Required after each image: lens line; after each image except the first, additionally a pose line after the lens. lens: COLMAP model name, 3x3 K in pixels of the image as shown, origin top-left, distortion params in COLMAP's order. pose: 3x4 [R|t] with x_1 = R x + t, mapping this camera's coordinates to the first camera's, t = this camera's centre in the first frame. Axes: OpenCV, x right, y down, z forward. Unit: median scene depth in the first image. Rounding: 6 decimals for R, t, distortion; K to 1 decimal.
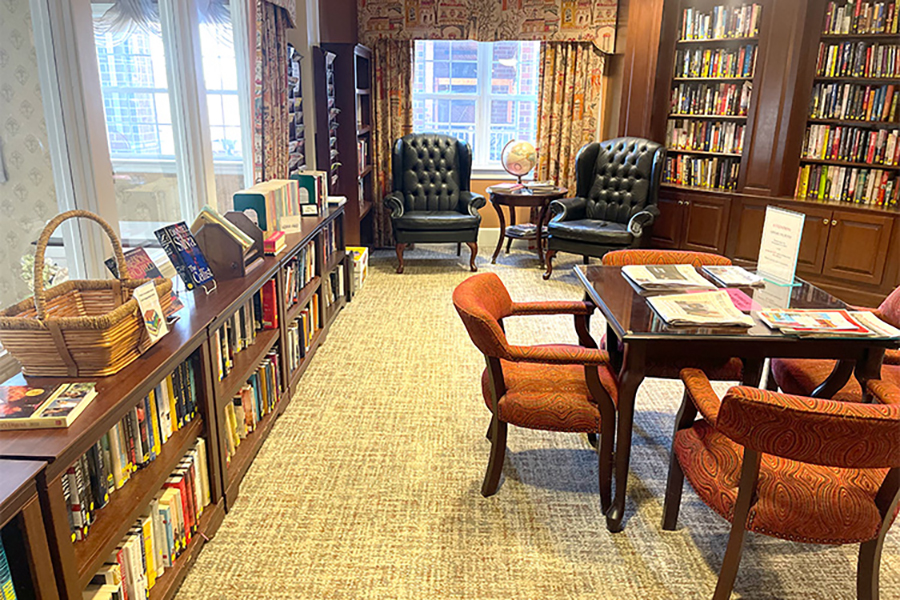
lens RADIAL K [[695.7, 0, 450.9], [0, 695.7, 316.6], [0, 0, 1]] dist [0.073031, -0.105234]
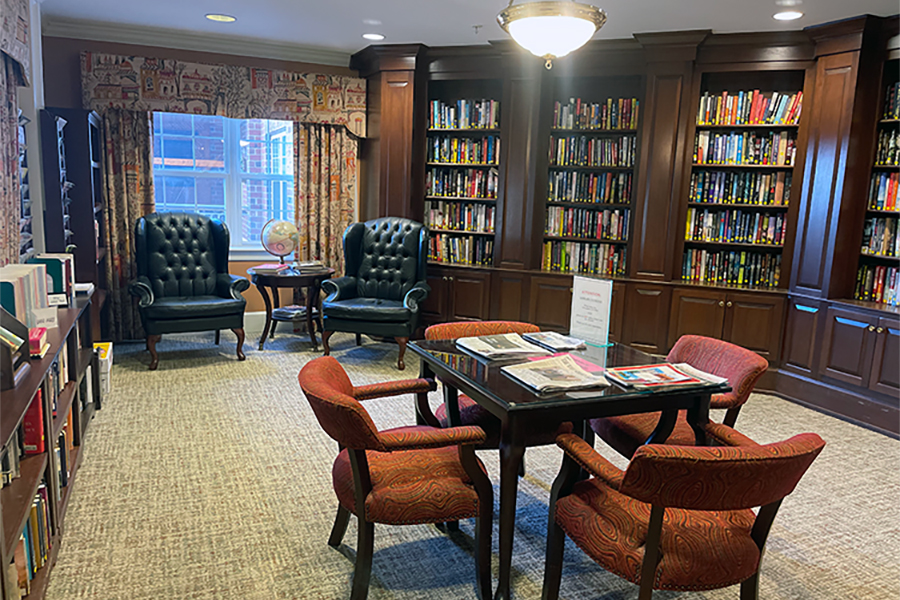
lens RADIAL K [[695.7, 0, 450.9], [0, 695.7, 316.6], [0, 0, 1]] dist [0.073031, -0.105234]
pose [[0.912348, -0.057767, 0.405321, -0.094320], [0.104910, 0.989928, -0.095059, -0.006787], [-0.395747, 0.129249, 0.909219, 0.063762]]
